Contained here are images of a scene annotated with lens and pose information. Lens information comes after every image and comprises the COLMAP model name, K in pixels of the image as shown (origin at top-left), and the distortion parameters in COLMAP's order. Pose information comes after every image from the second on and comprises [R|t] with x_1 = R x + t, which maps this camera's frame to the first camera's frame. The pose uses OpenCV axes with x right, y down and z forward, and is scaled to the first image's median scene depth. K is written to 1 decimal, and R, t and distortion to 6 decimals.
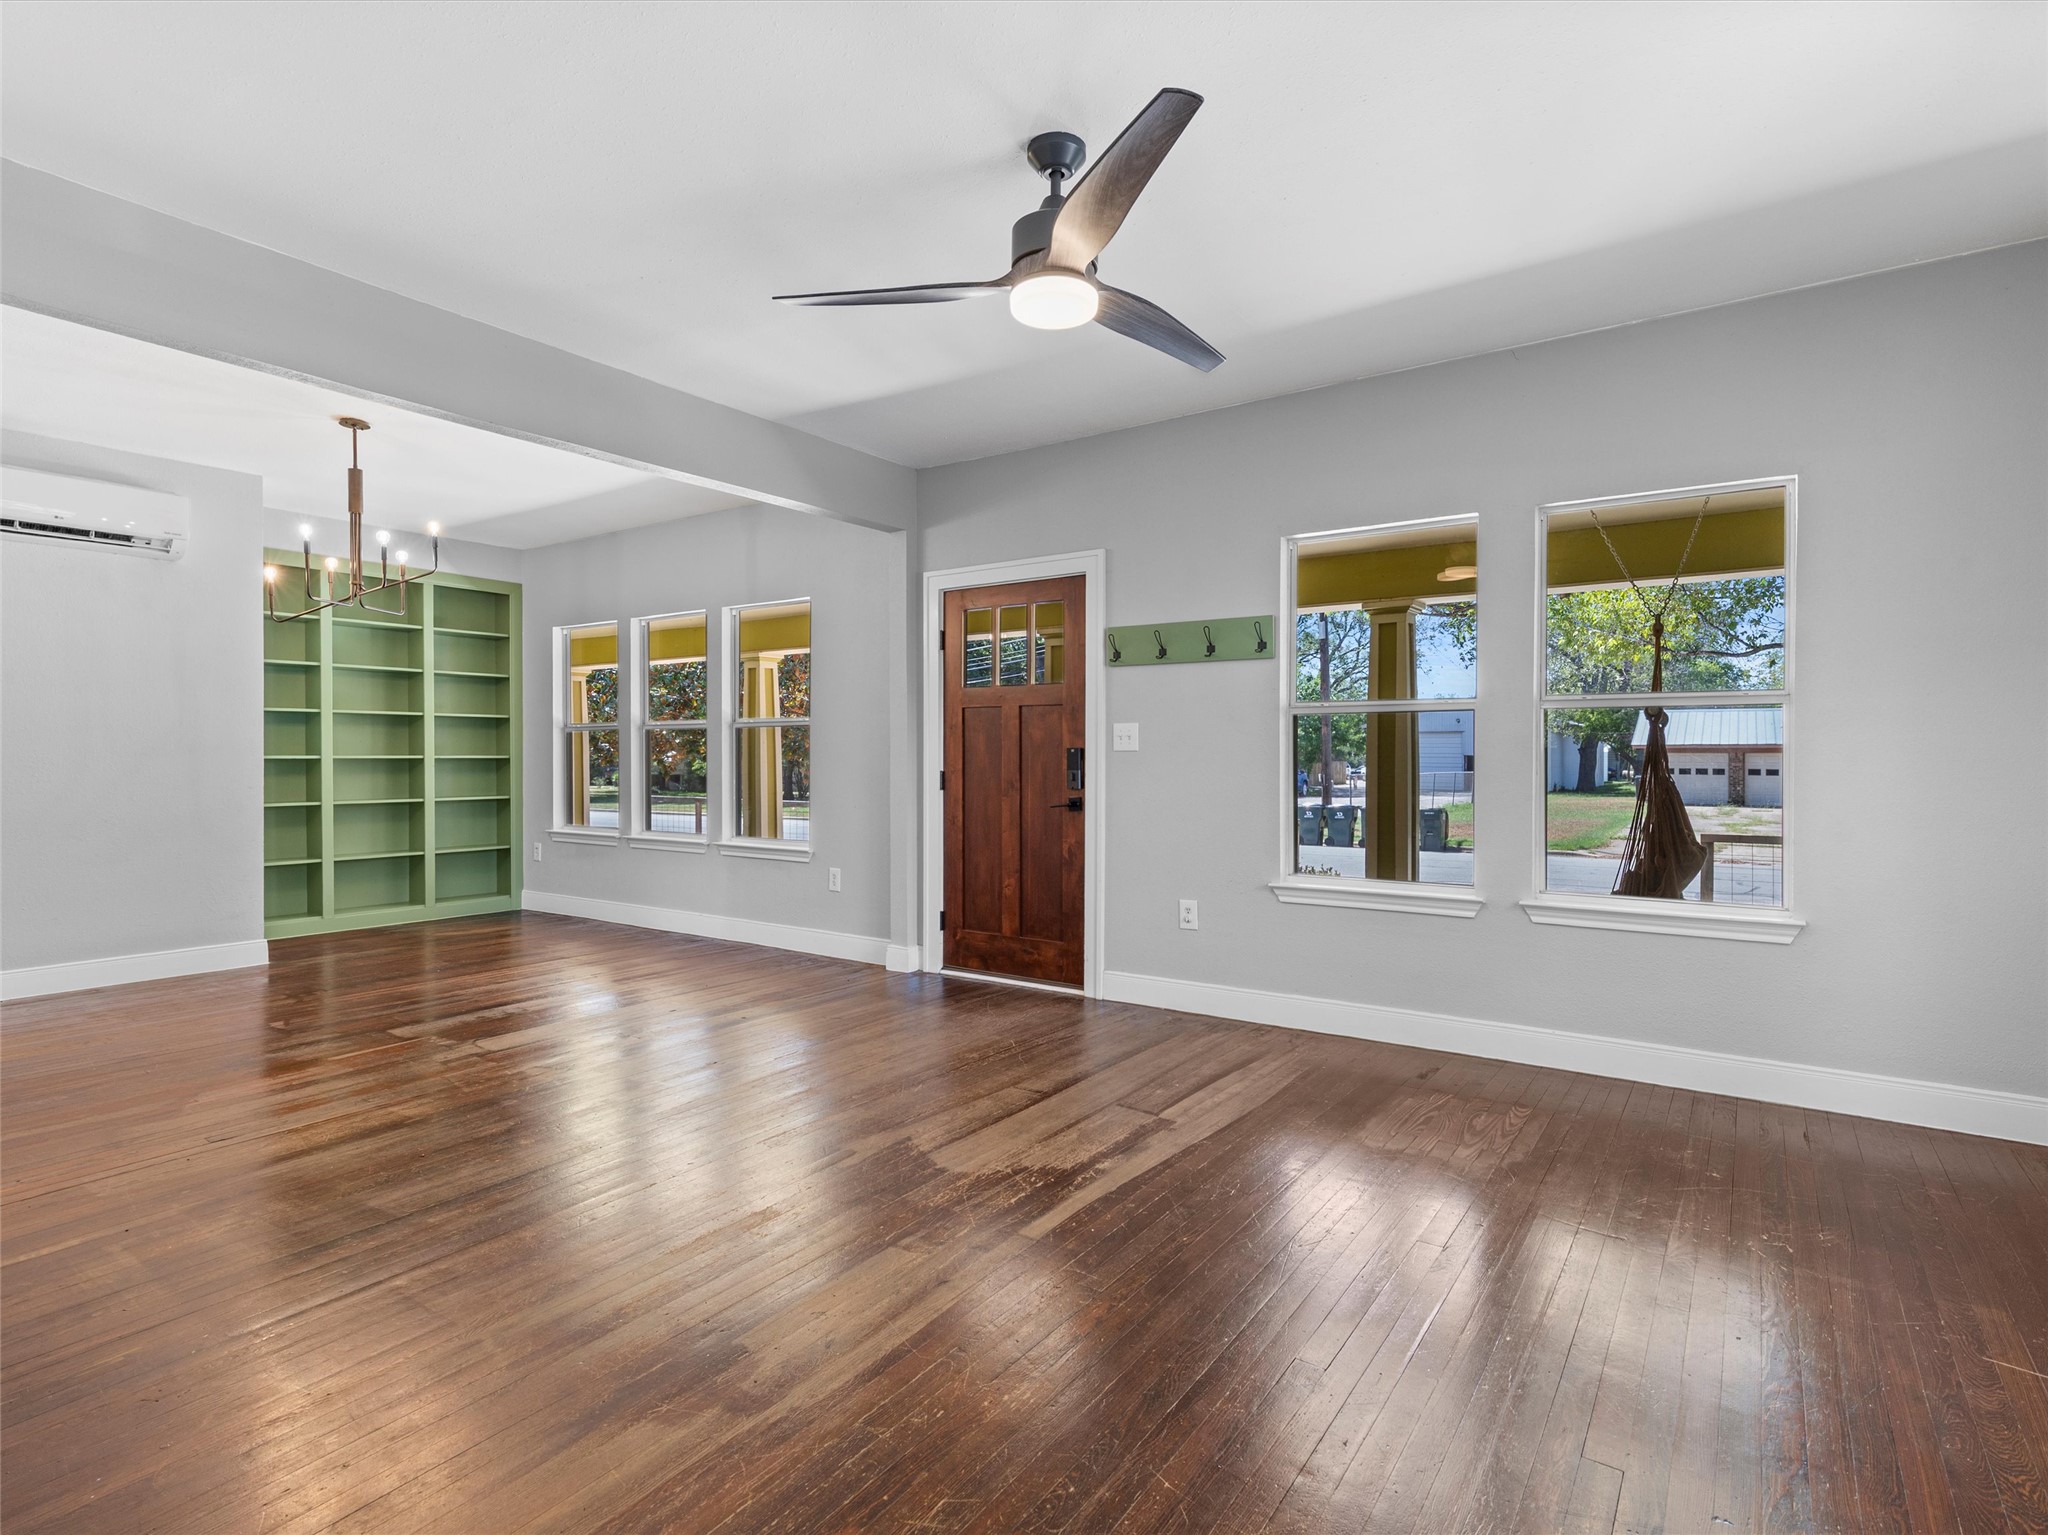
lens RADIAL K [[1028.8, 0, 1026.1], [0, 1028.8, 748.8], [0, 0, 1]] dist [0.000972, 0.000043]
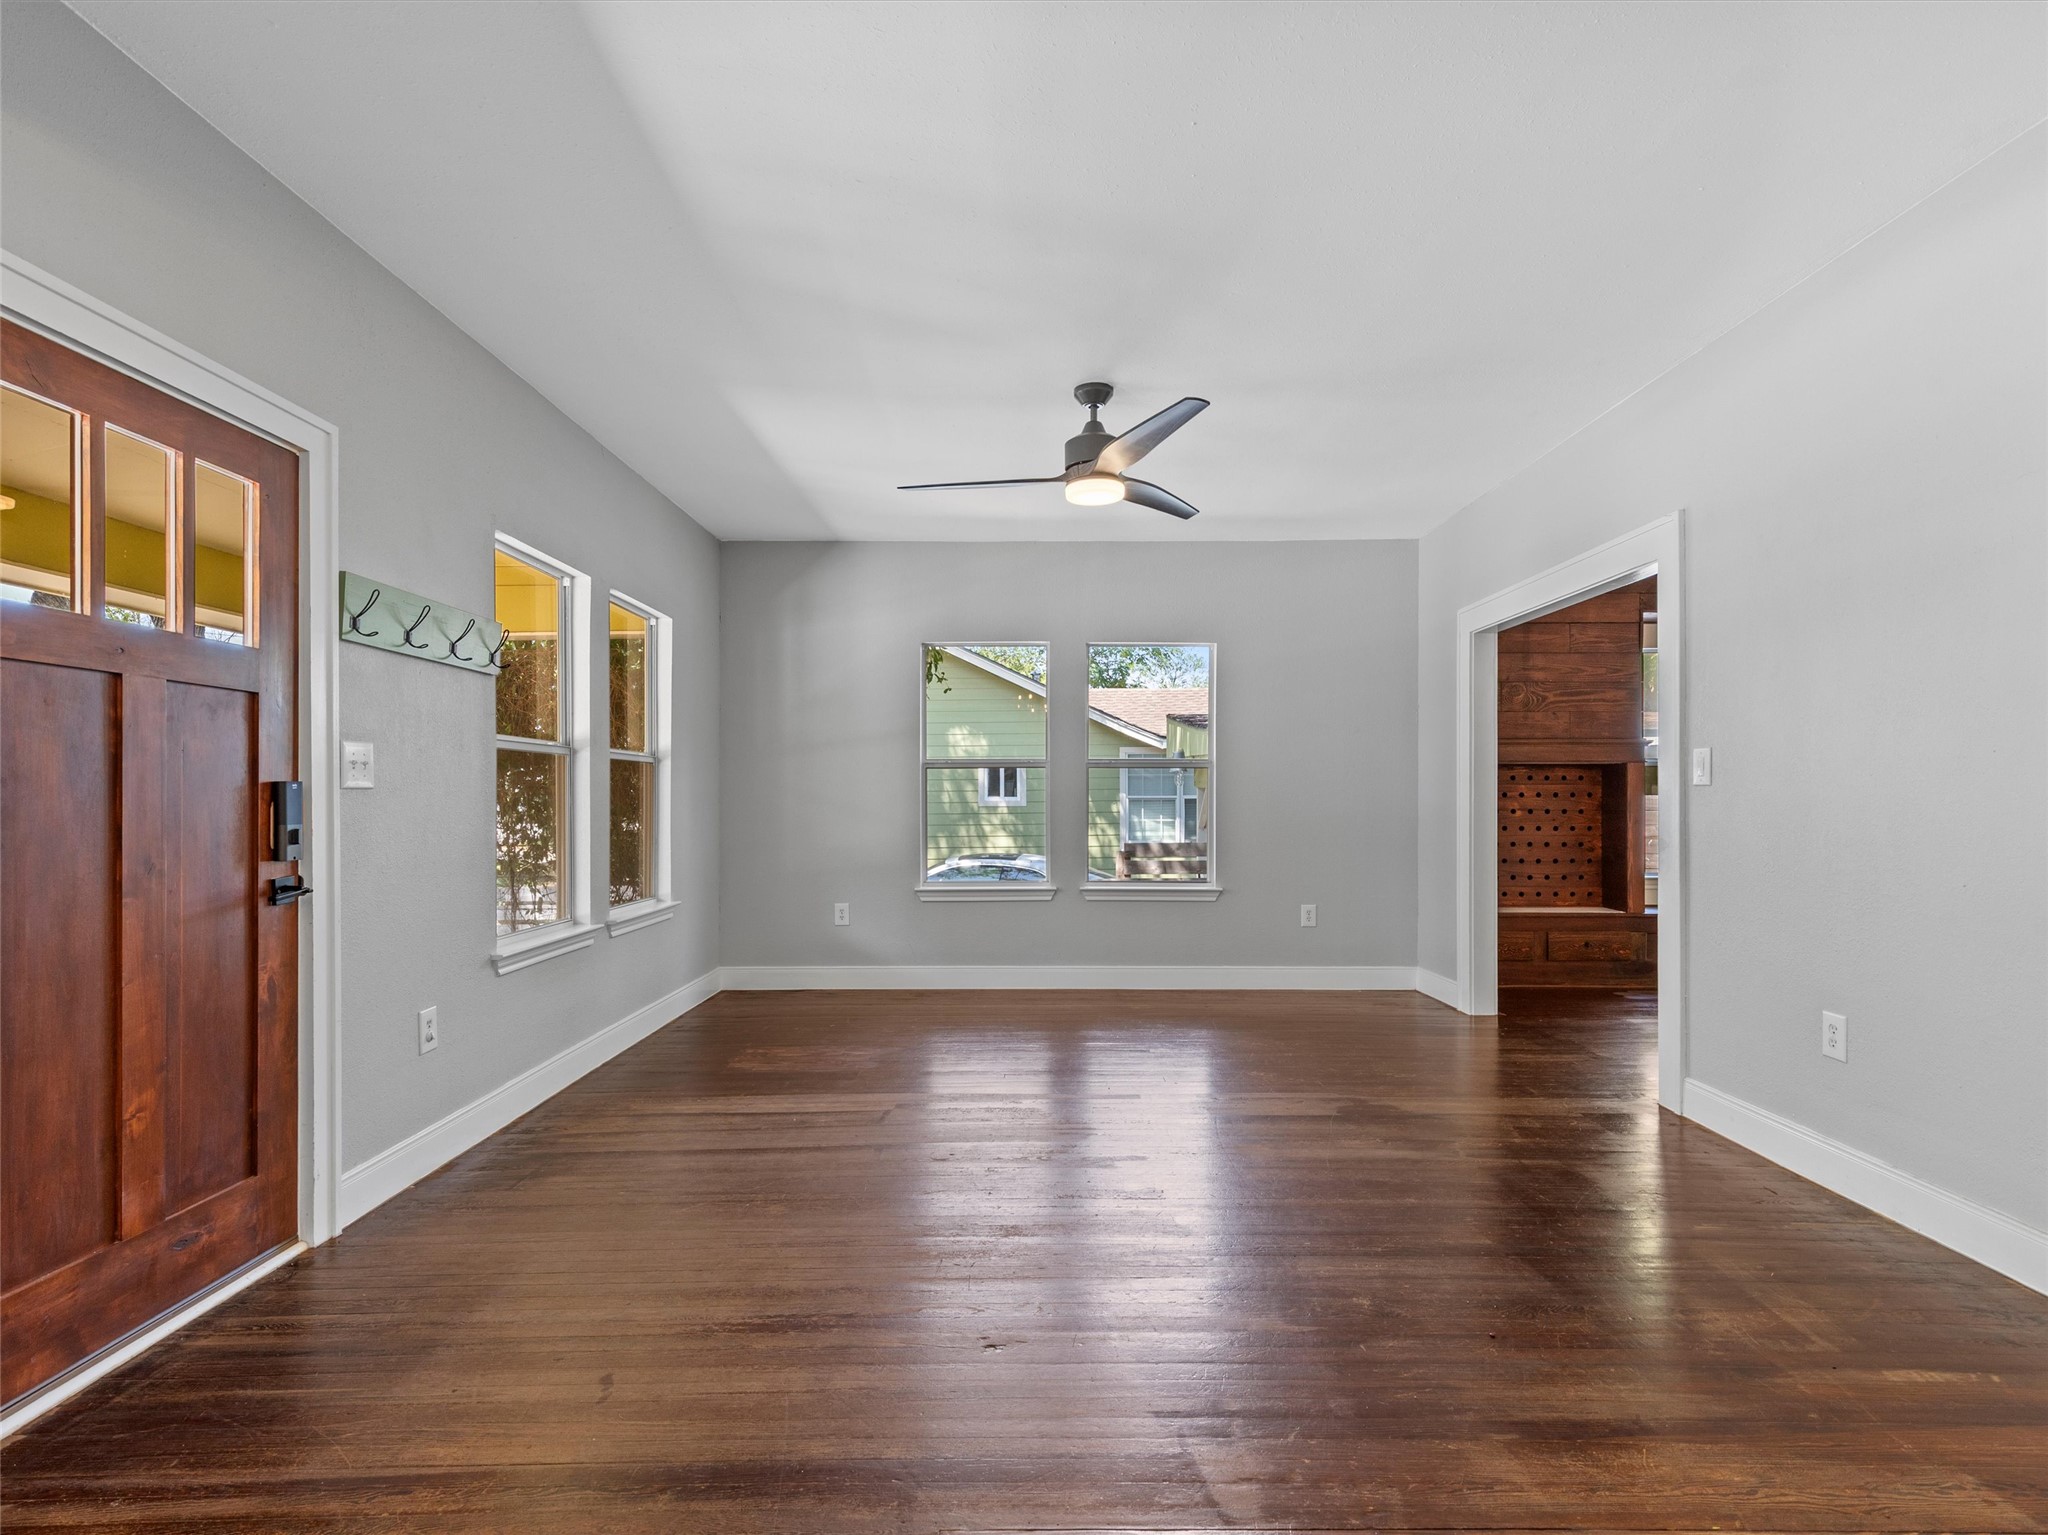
lens RADIAL K [[1040.8, 0, 1024.3], [0, 1040.8, 794.7], [0, 0, 1]] dist [0.007045, 0.000352]
pose [[-0.562102, 0.004788, 0.827054, -0.588947], [0.000257, 0.999984, -0.005615, 0.008718], [-0.827068, -0.002944, -0.562094, 0.982476]]
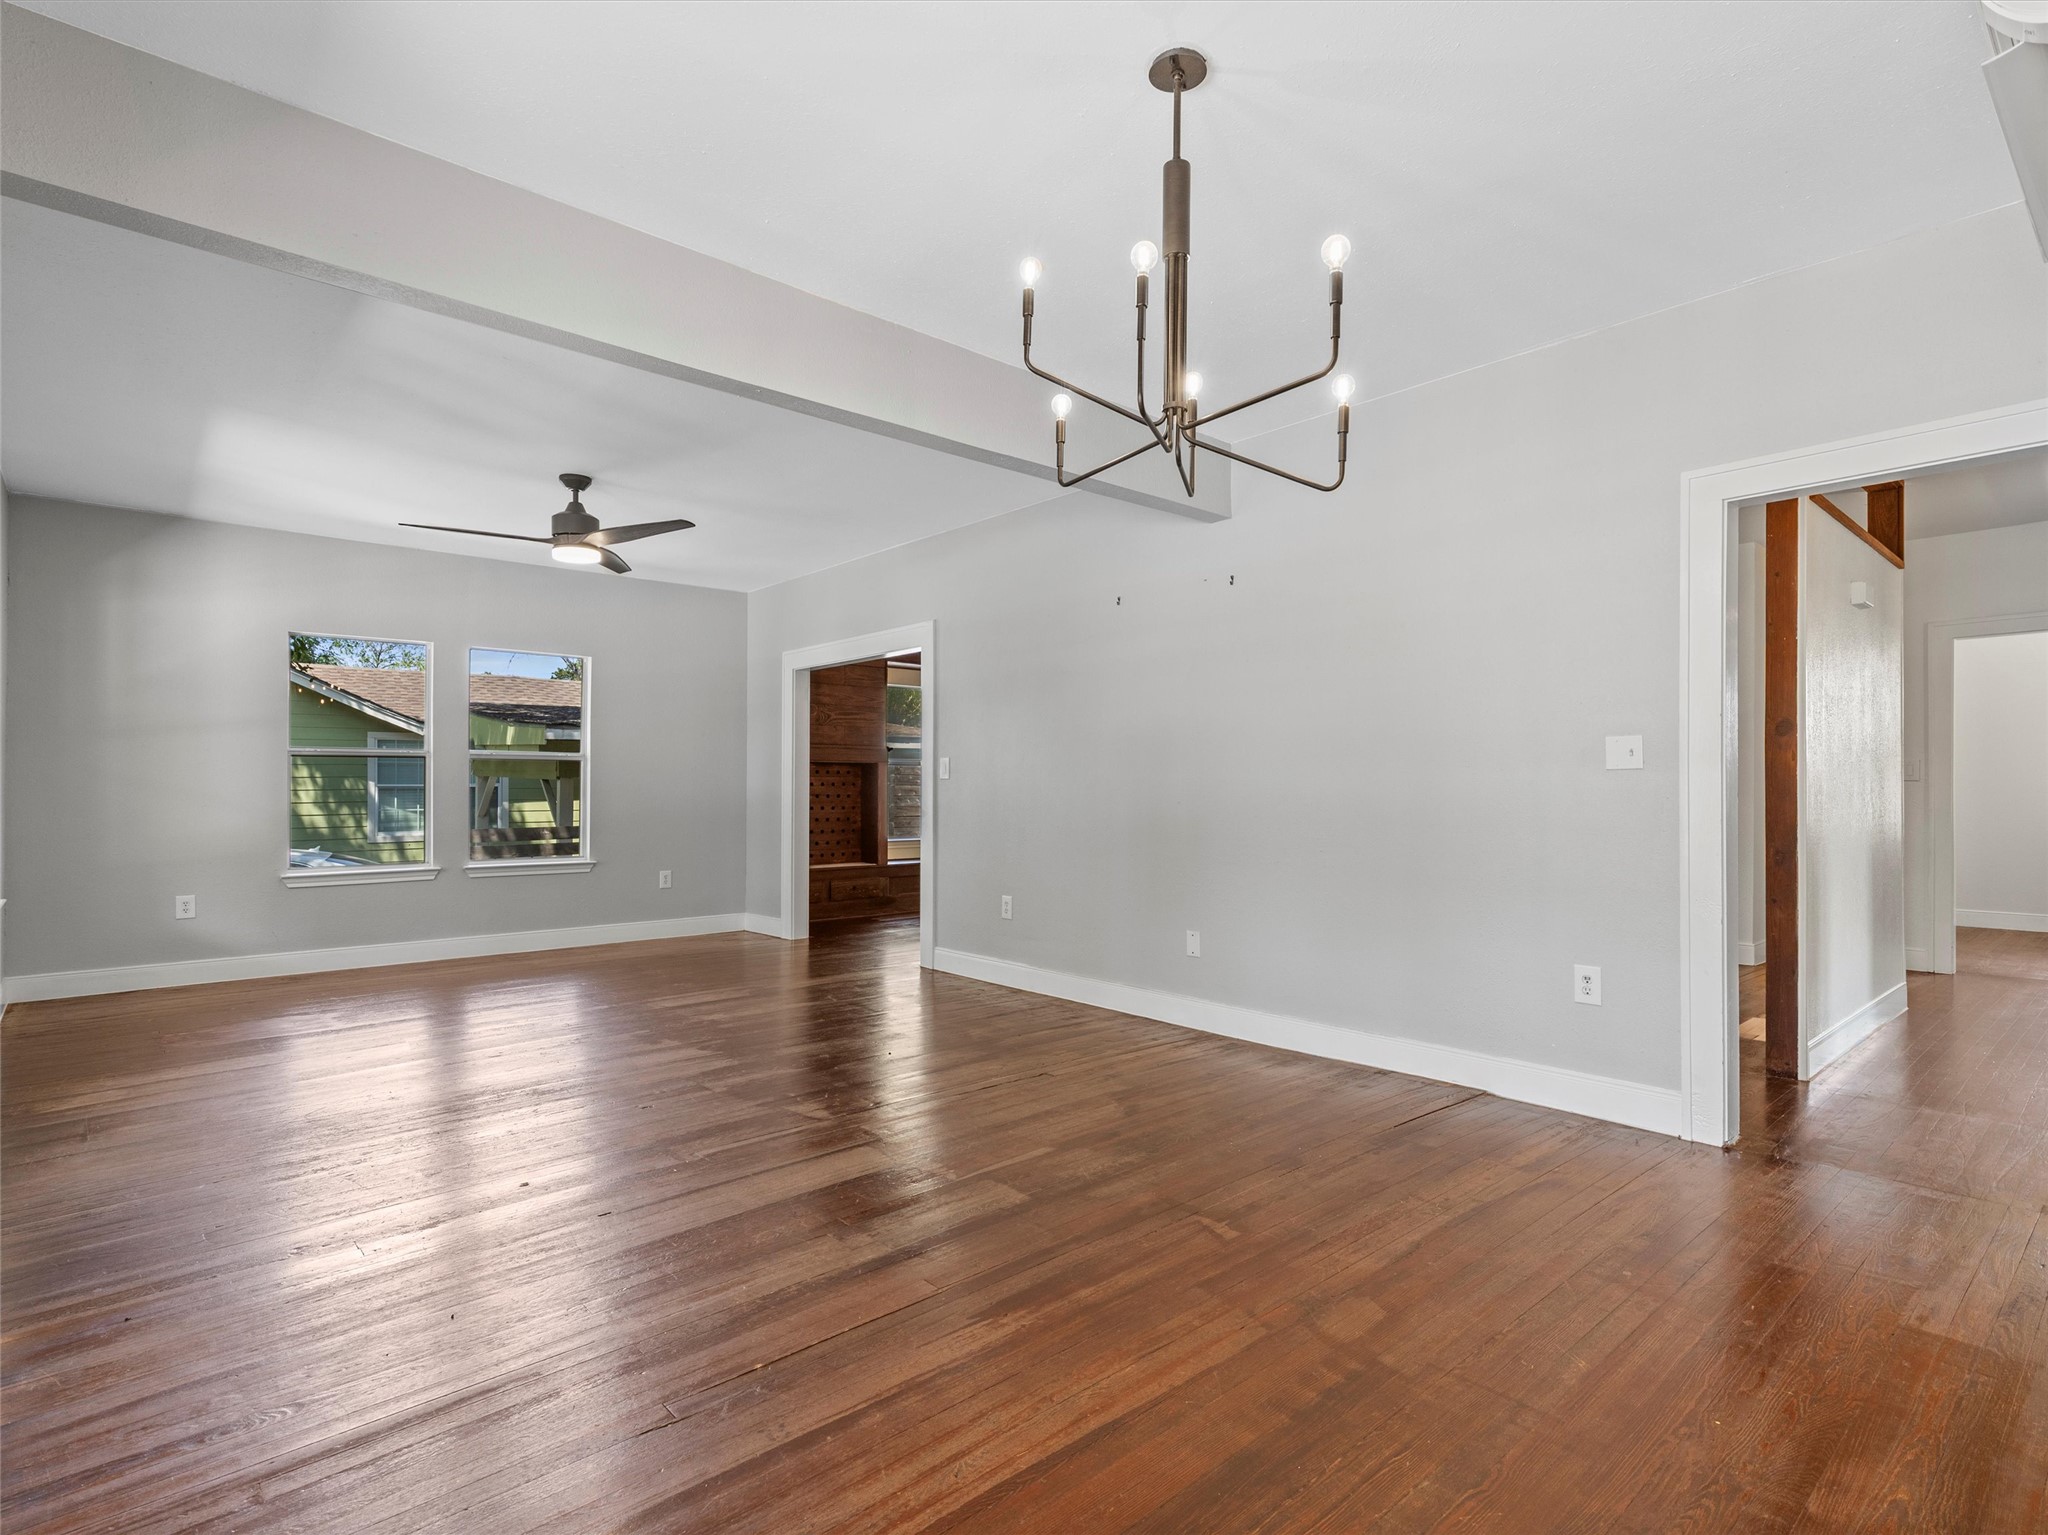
lens RADIAL K [[1016.9, 0, 1021.5], [0, 1016.9, 782.0], [0, 0, 1]] dist [0.000005, 0.000021]
pose [[-0.968206, 0.002486, 0.250142, -0.659344], [0.000698, 0.999974, -0.007237, 0.011178], [-0.250153, -0.006833, -0.968182, 1.386121]]
